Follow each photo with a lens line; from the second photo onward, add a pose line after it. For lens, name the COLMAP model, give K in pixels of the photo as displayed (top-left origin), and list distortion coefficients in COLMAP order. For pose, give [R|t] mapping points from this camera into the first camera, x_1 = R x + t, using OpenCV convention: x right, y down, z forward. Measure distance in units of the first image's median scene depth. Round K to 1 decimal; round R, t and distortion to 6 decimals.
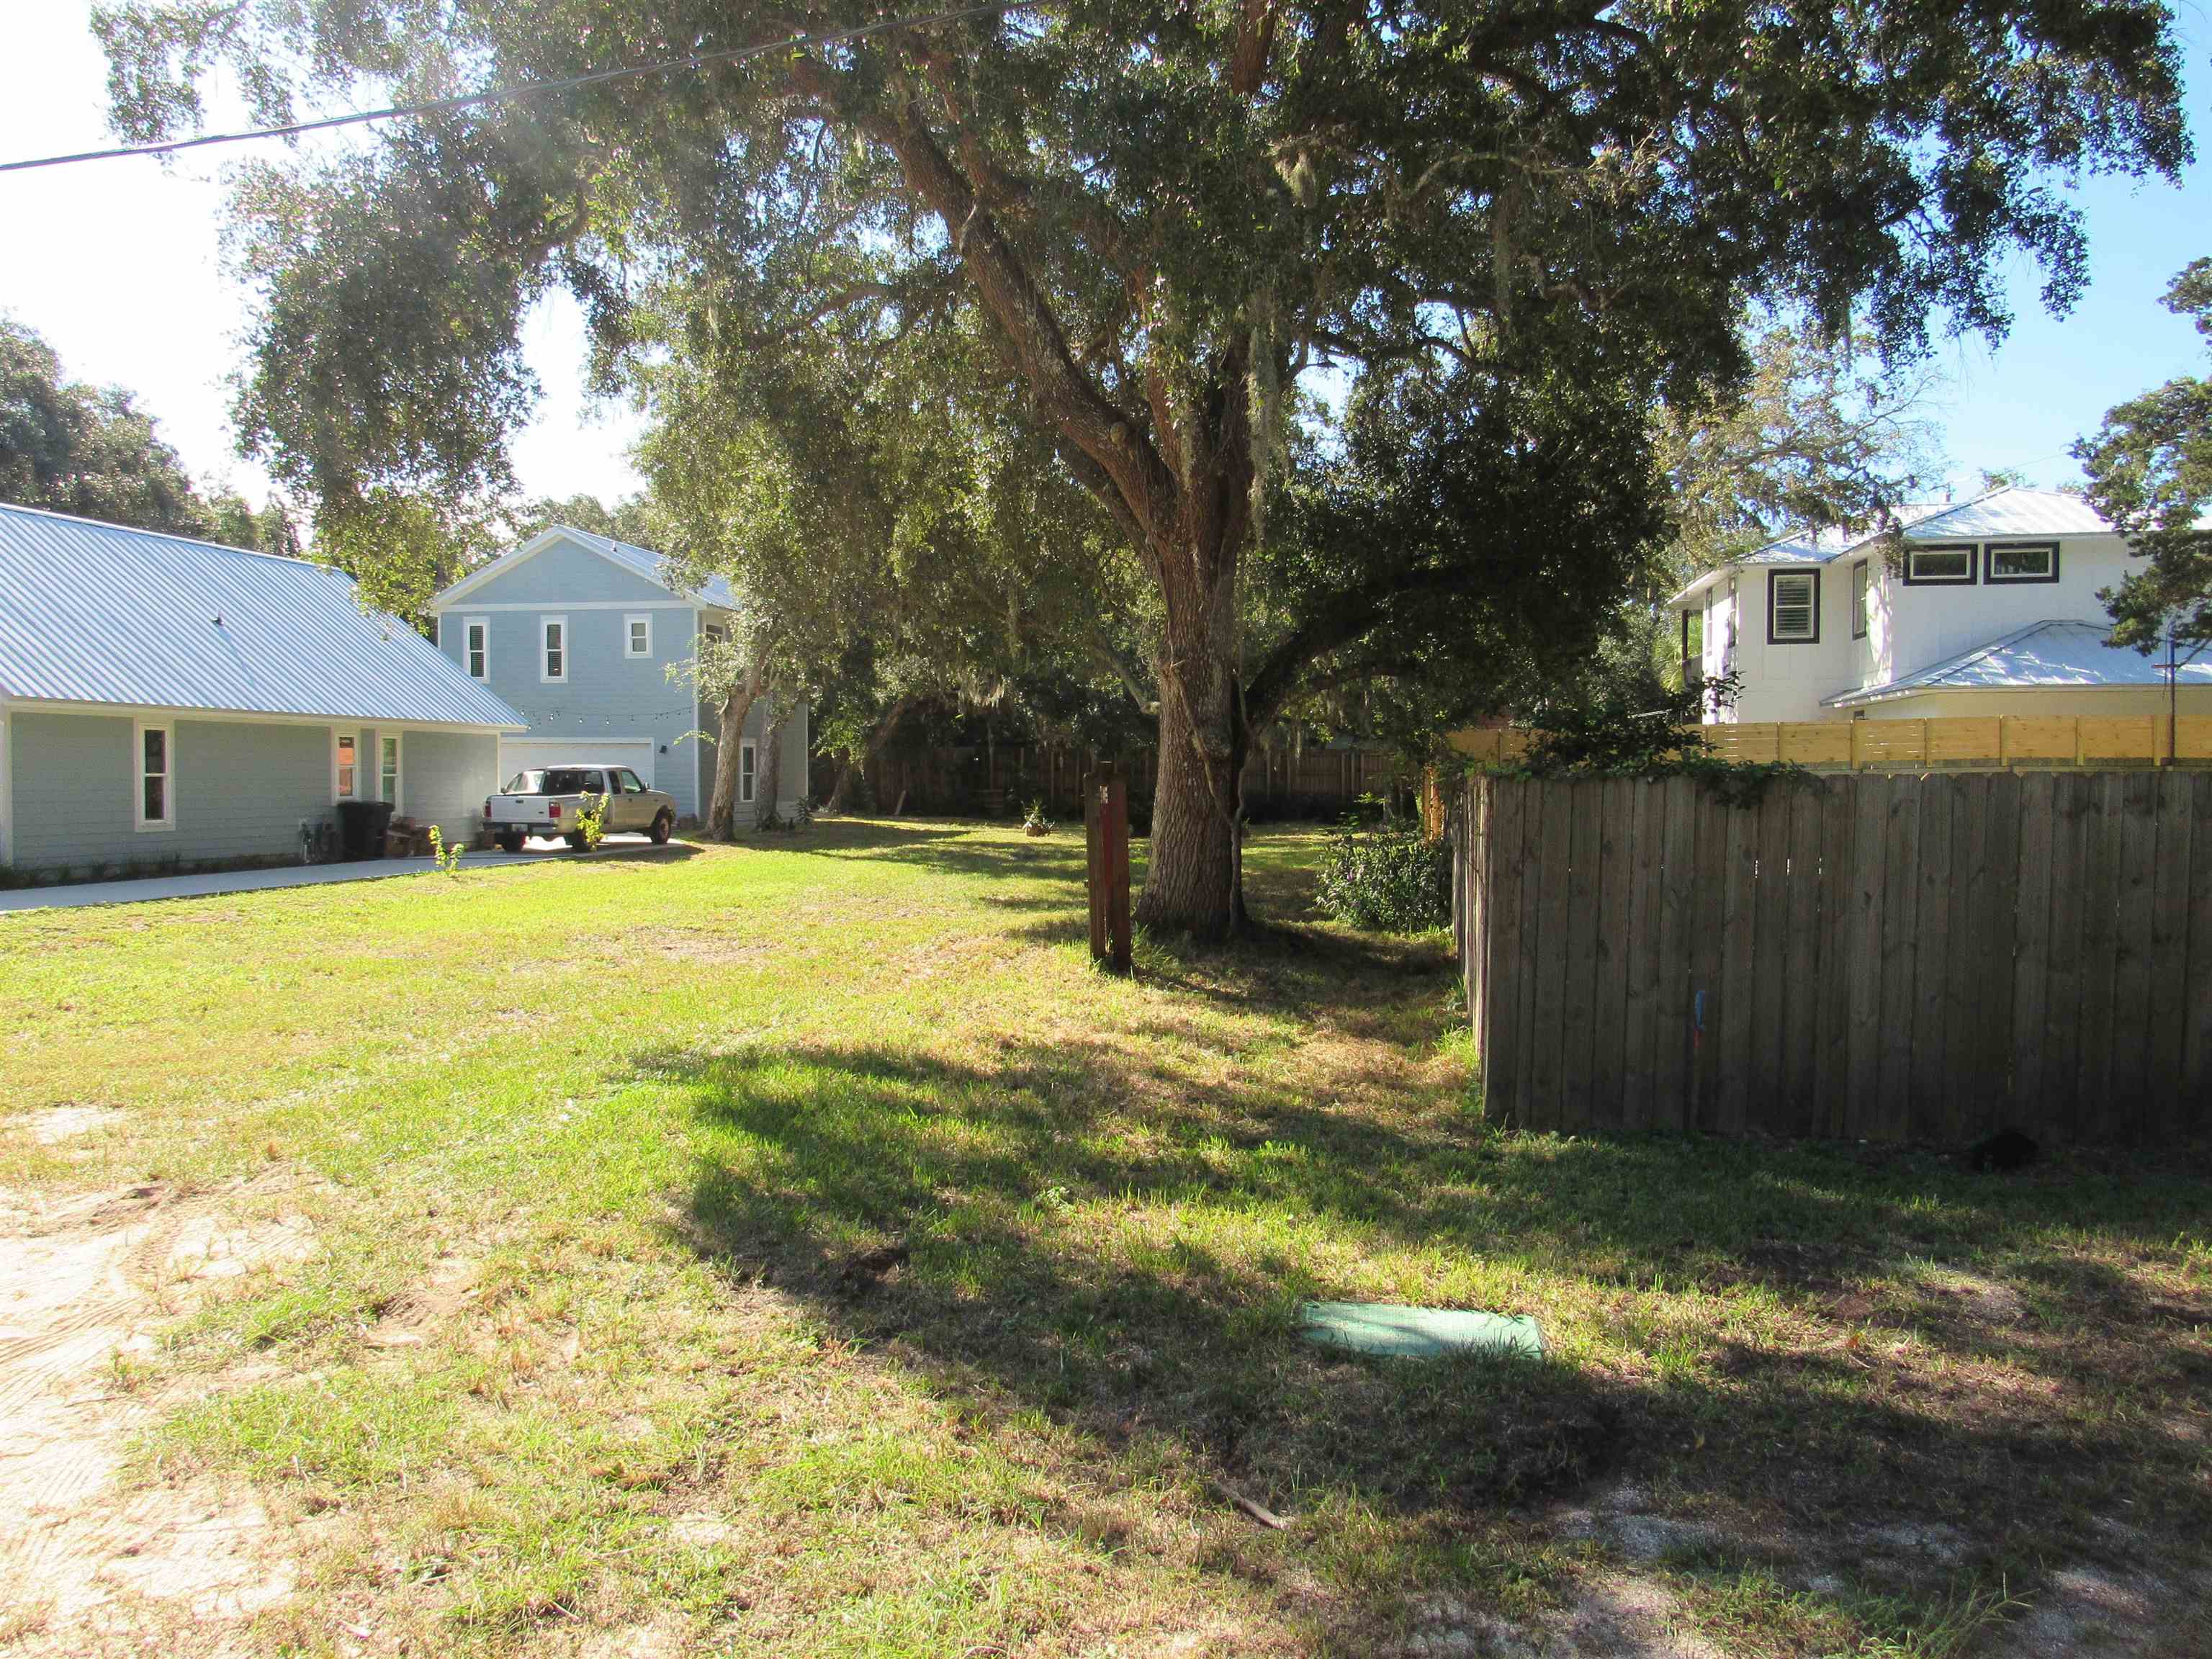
lens RADIAL K [[1576.3, 0, 1095.4], [0, 1576.3, 824.4], [0, 0, 1]] dist [-0.020133, -0.001671]
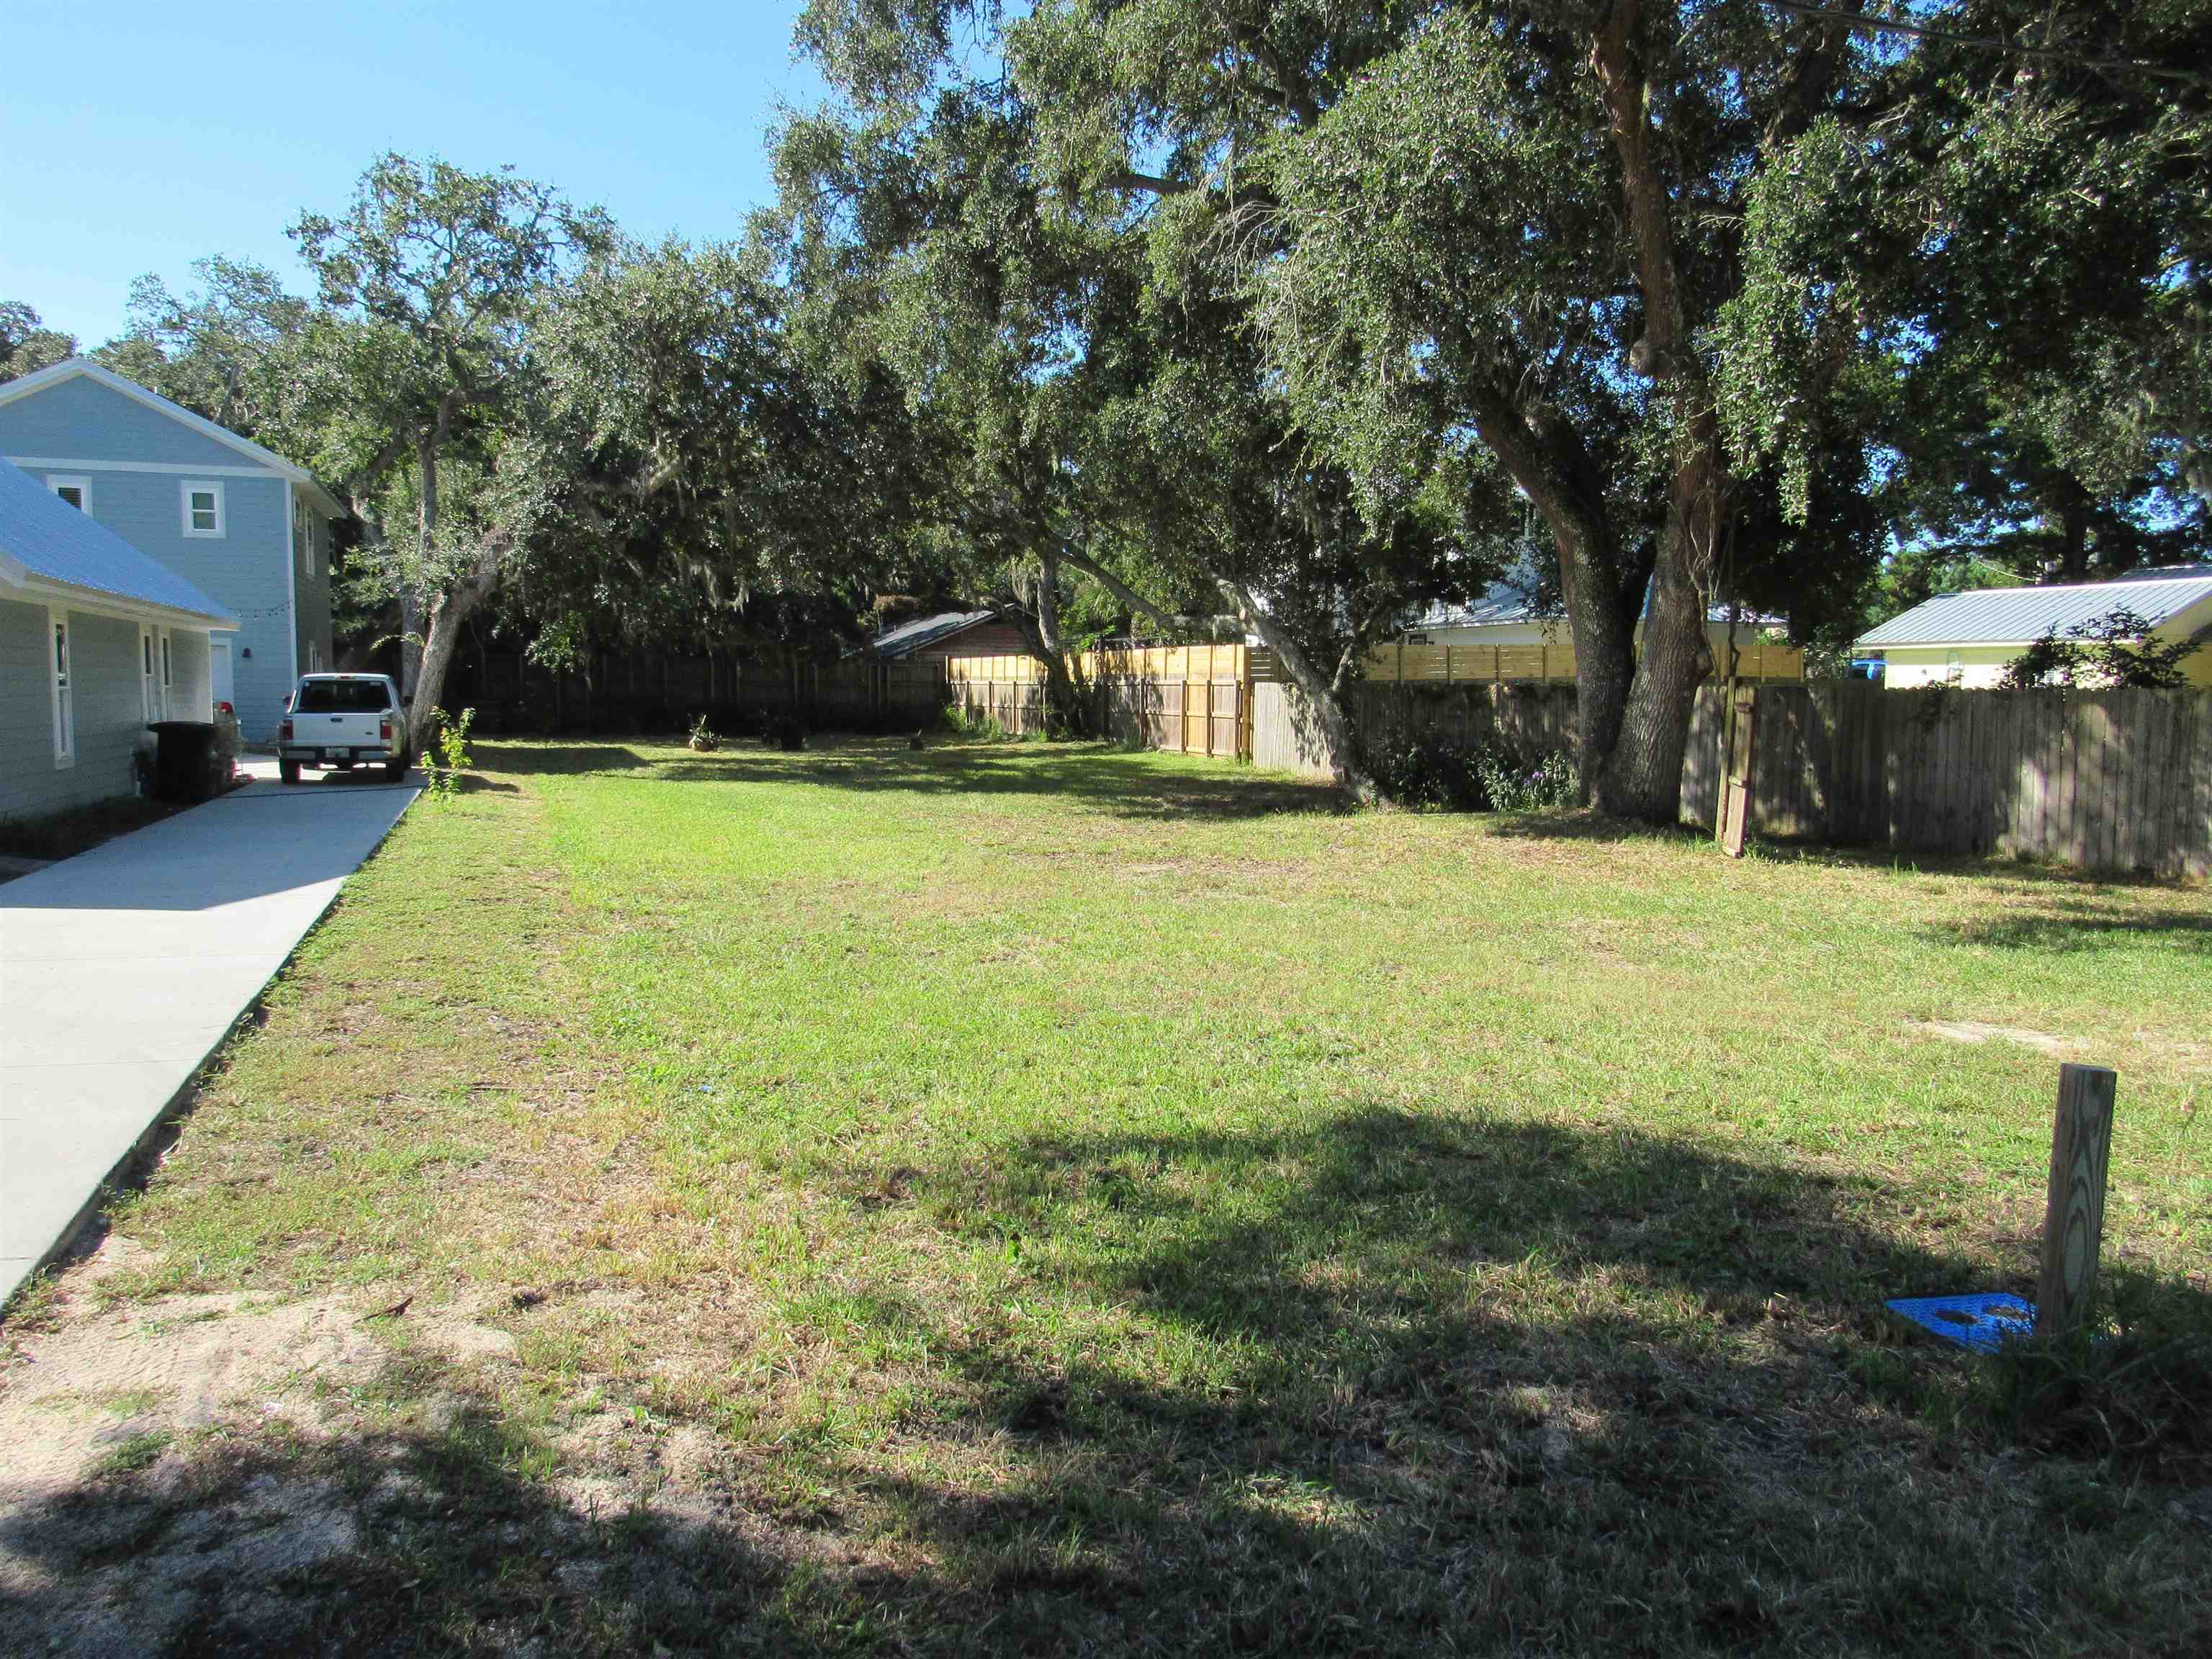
lens RADIAL K [[1576.3, 0, 1111.4], [0, 1576.3, 831.8], [0, 0, 1]] dist [-0.020133, -0.001671]
pose [[0.843103, -0.047541, 0.535646, -0.462928], [0.014687, 0.997749, 0.065437, -0.004259], [-0.537551, -0.047304, 0.841903, 0.122374]]
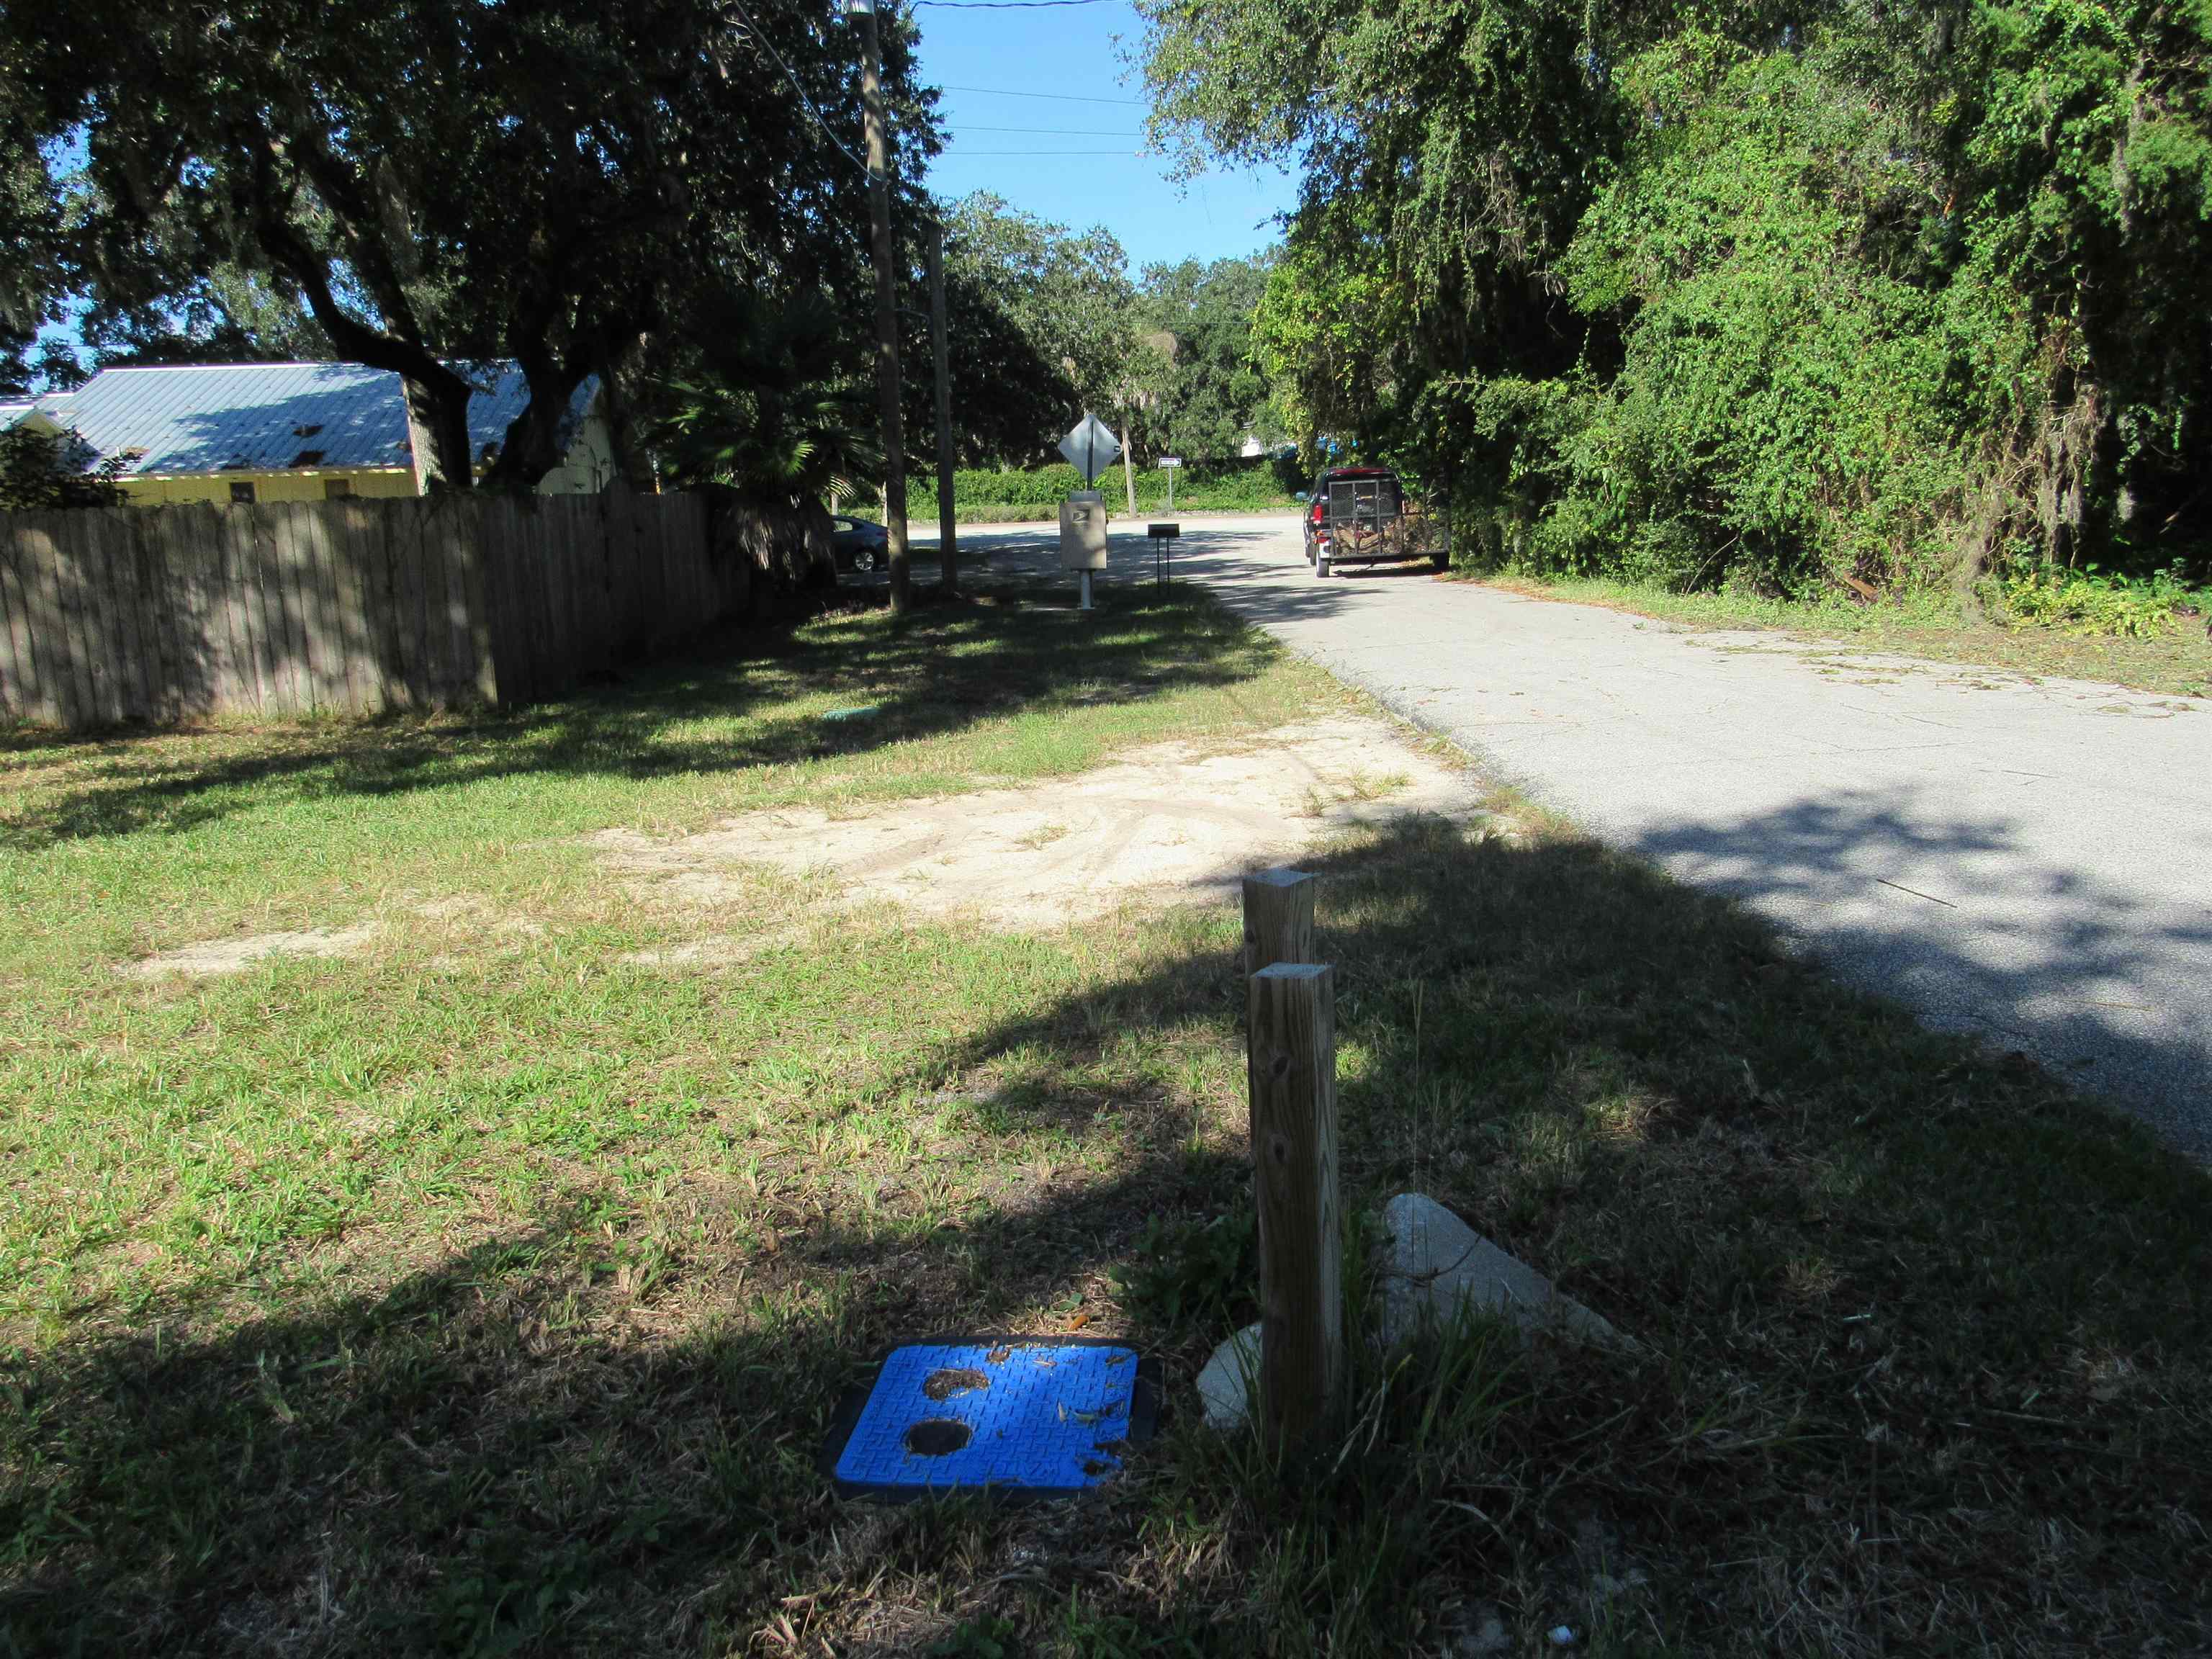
lens RADIAL K [[1576.3, 0, 1097.9], [0, 1576.3, 836.6], [0, 0, 1]] dist [-0.020133, -0.001671]
pose [[-0.235336, -0.191152, 0.952931, -0.399337], [0.060535, 0.975682, 0.210666, 0.002161], [-0.970027, 0.107263, -0.218042, 0.205188]]
